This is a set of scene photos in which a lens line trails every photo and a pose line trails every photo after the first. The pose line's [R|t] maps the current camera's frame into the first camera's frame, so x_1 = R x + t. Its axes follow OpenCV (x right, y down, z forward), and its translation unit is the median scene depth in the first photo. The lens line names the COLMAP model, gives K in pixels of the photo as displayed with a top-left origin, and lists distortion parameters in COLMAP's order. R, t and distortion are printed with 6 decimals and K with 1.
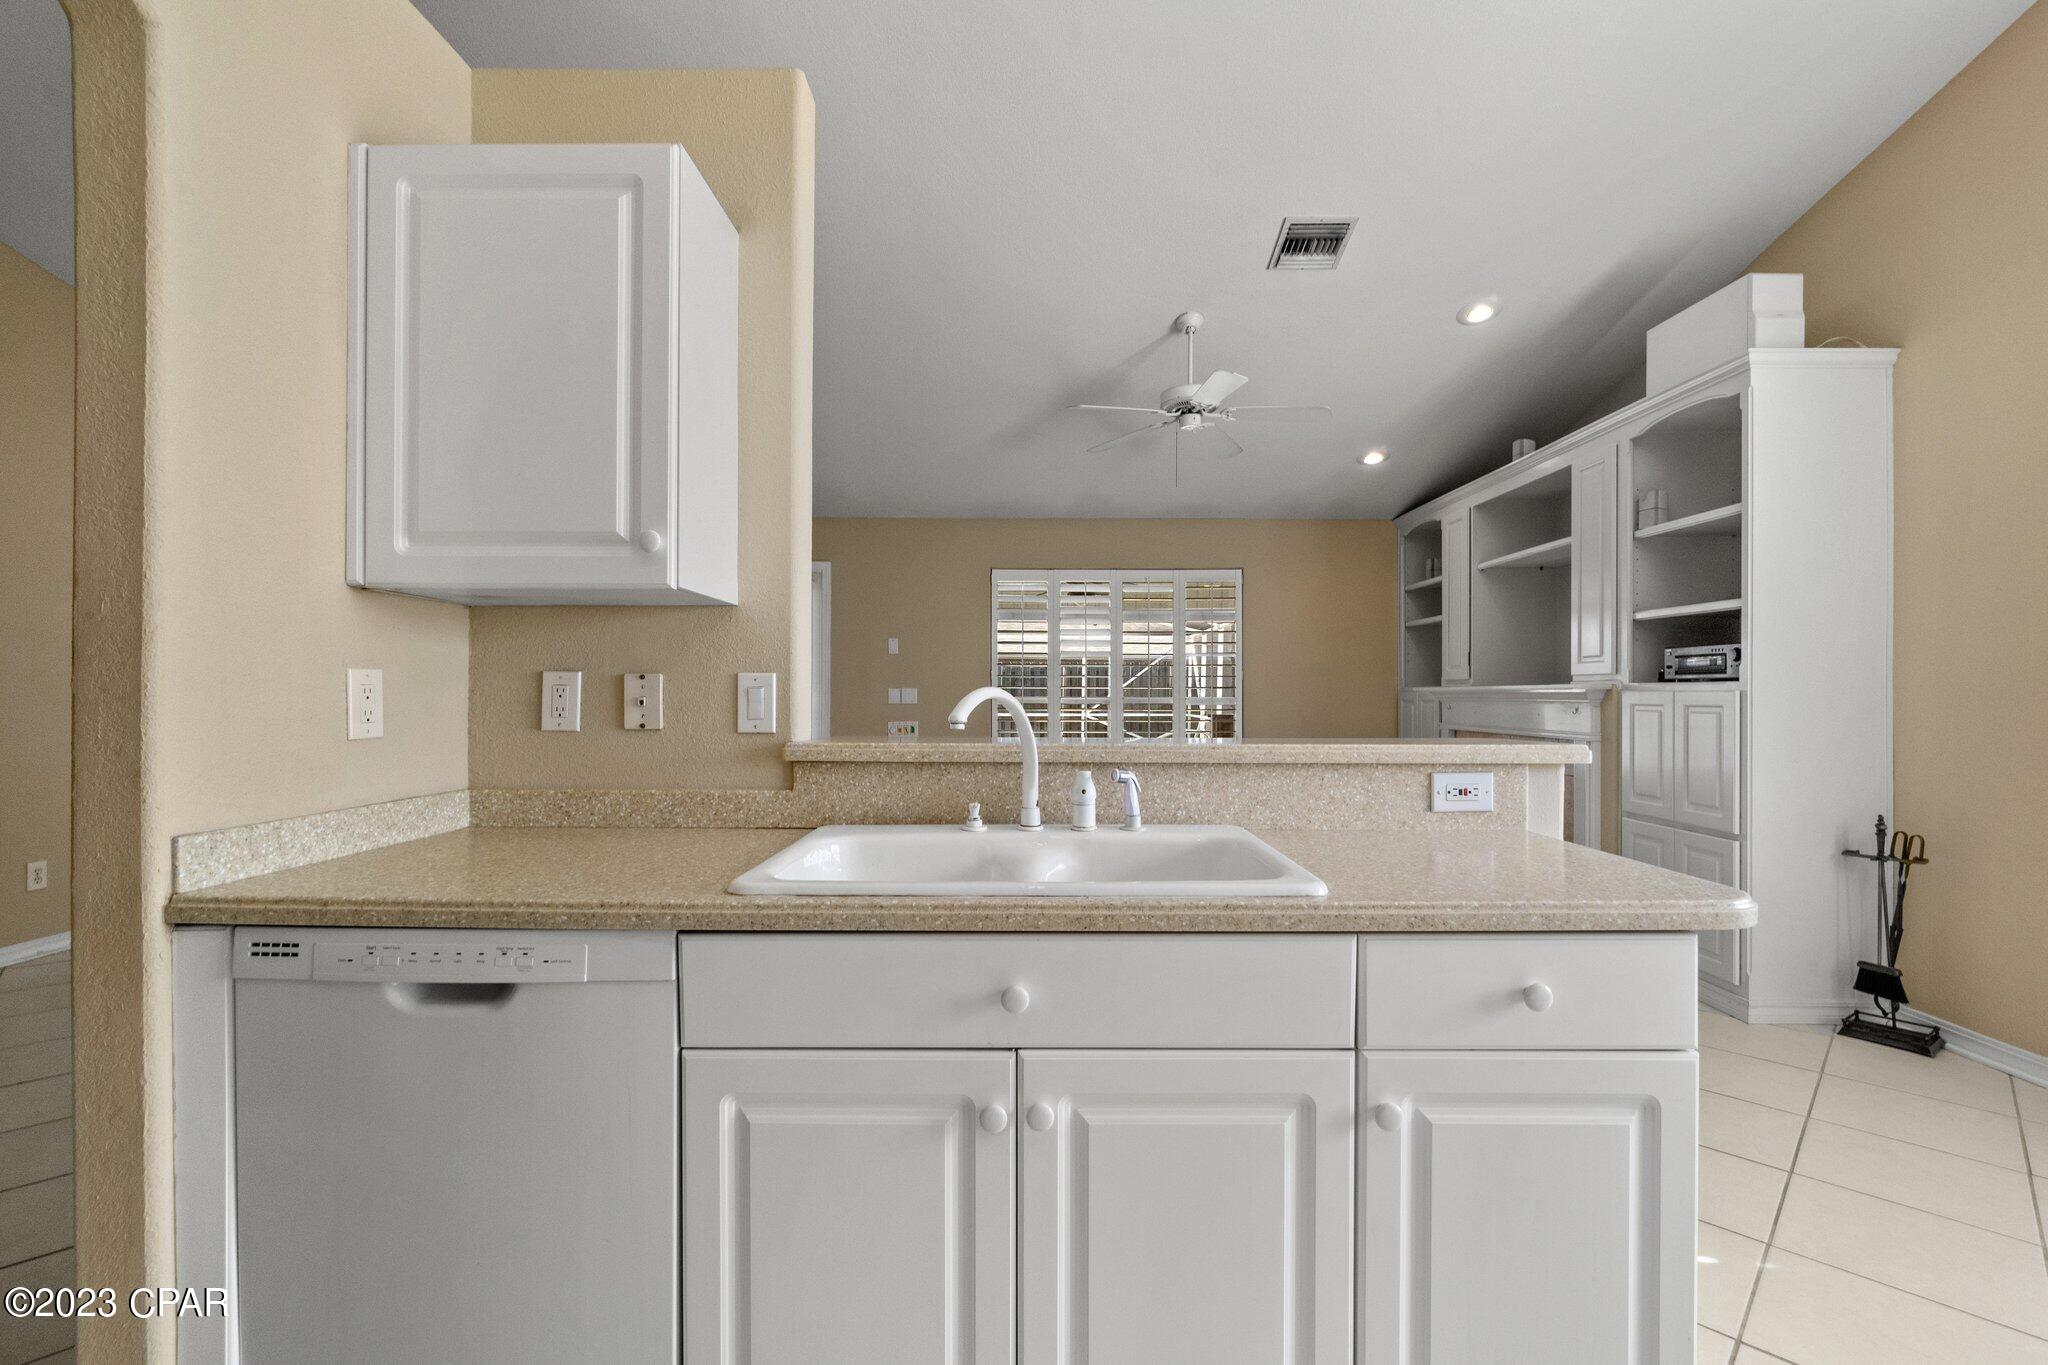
lens RADIAL K [[894.7, 0, 1034.6], [0, 894.7, 687.7], [0, 0, 1]] dist [-0.000428, 0.001774]
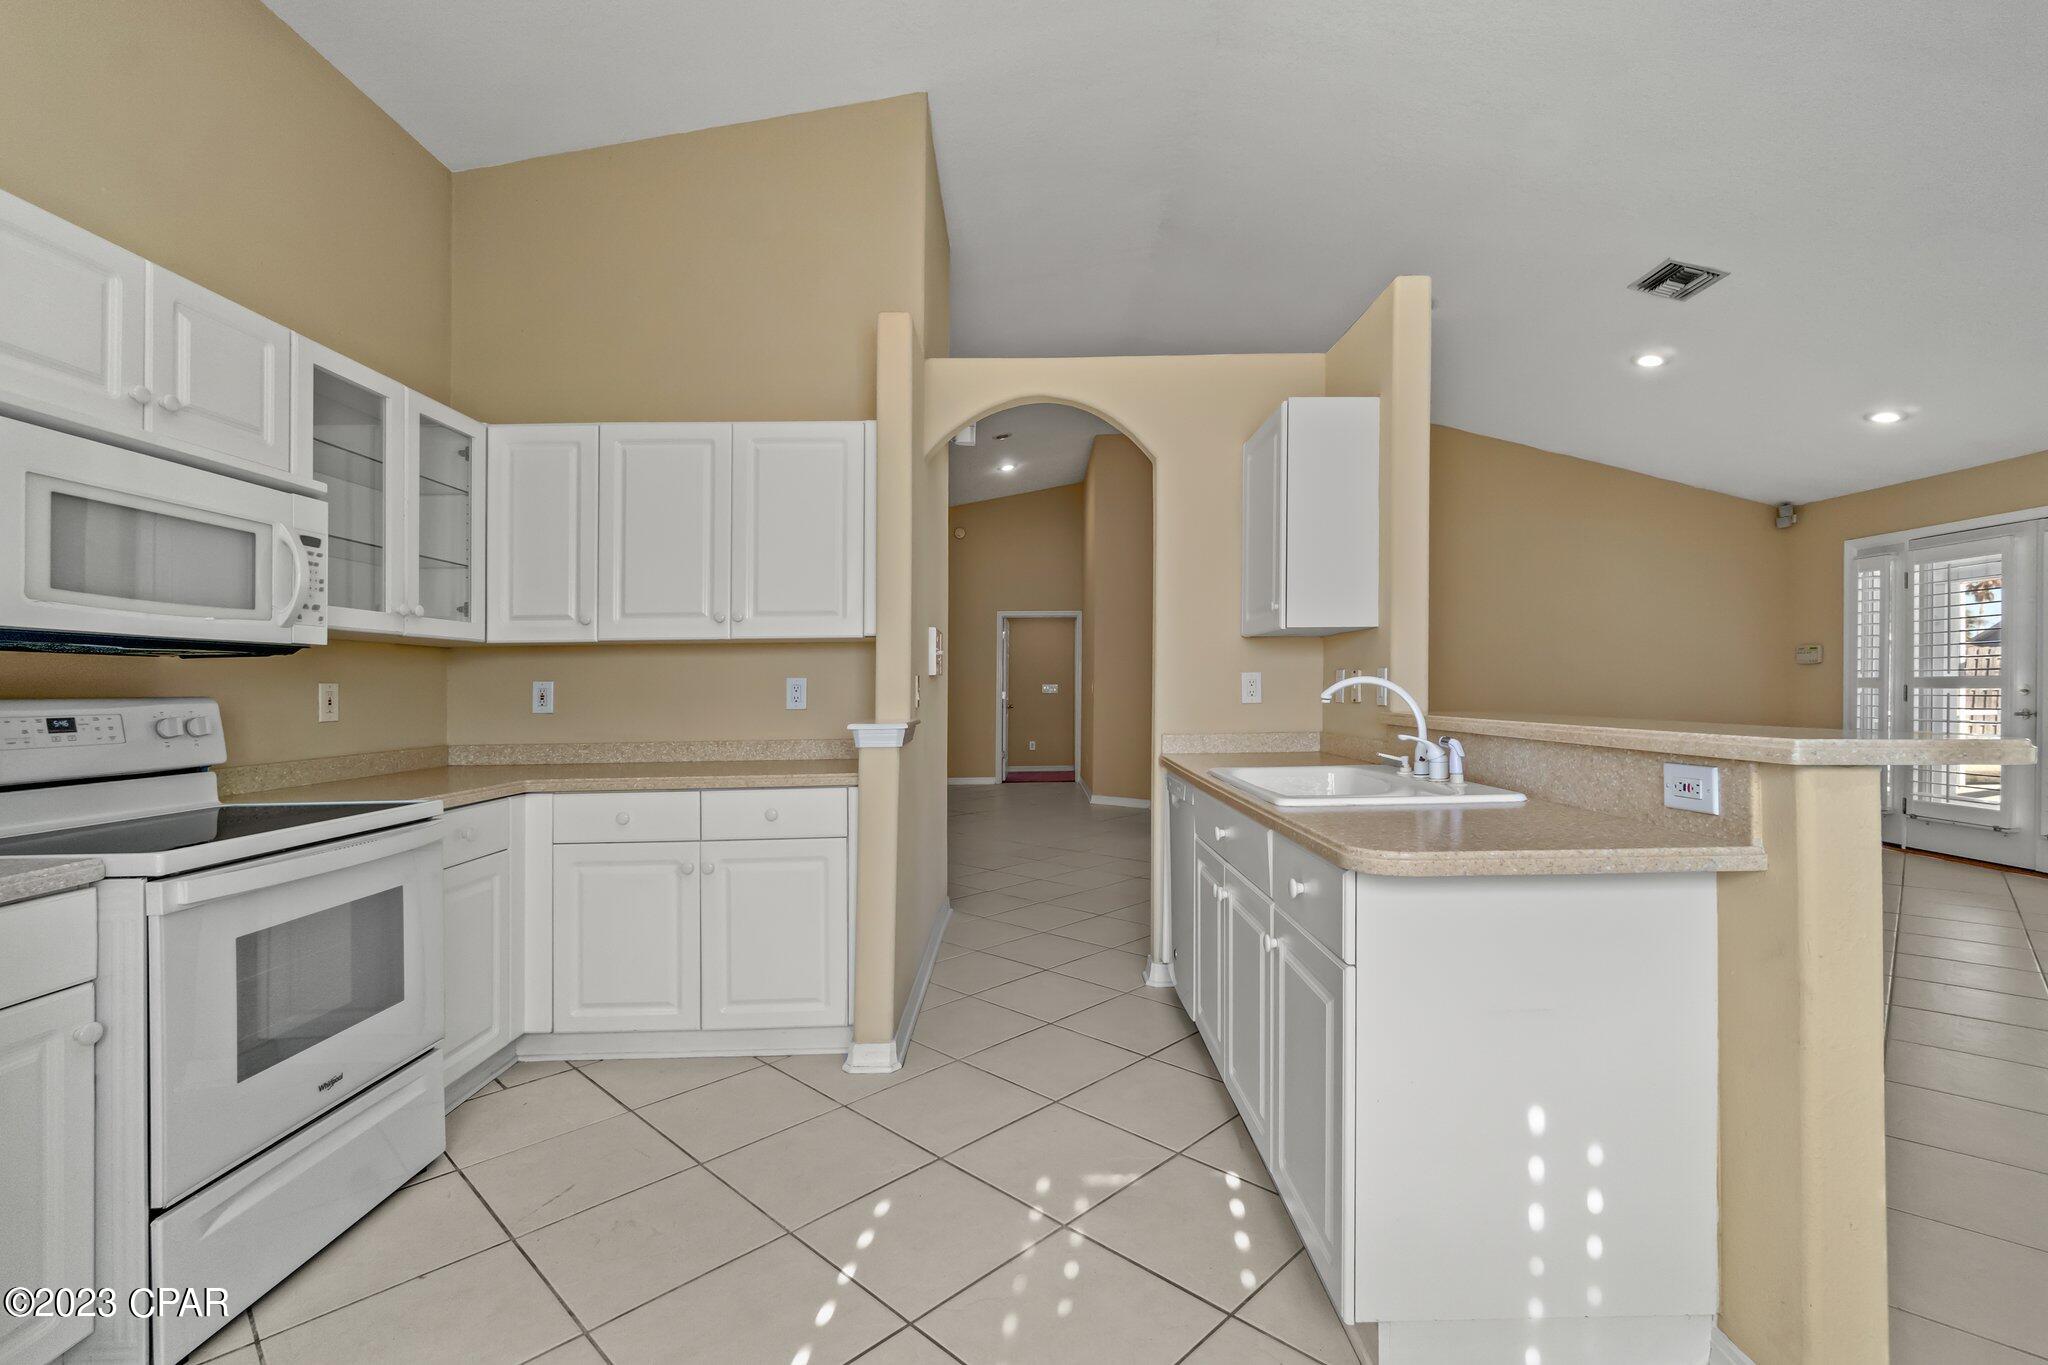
lens RADIAL K [[894.7, 0, 1040.4], [0, 894.7, 692.7], [0, 0, 1]] dist [-0.000428, 0.001774]
pose [[0.045655, 0.005385, -0.998943, 0.605329], [0.019183, 0.999796, 0.006266, 0.002467], [0.998773, -0.019449, 0.045542, 0.146499]]
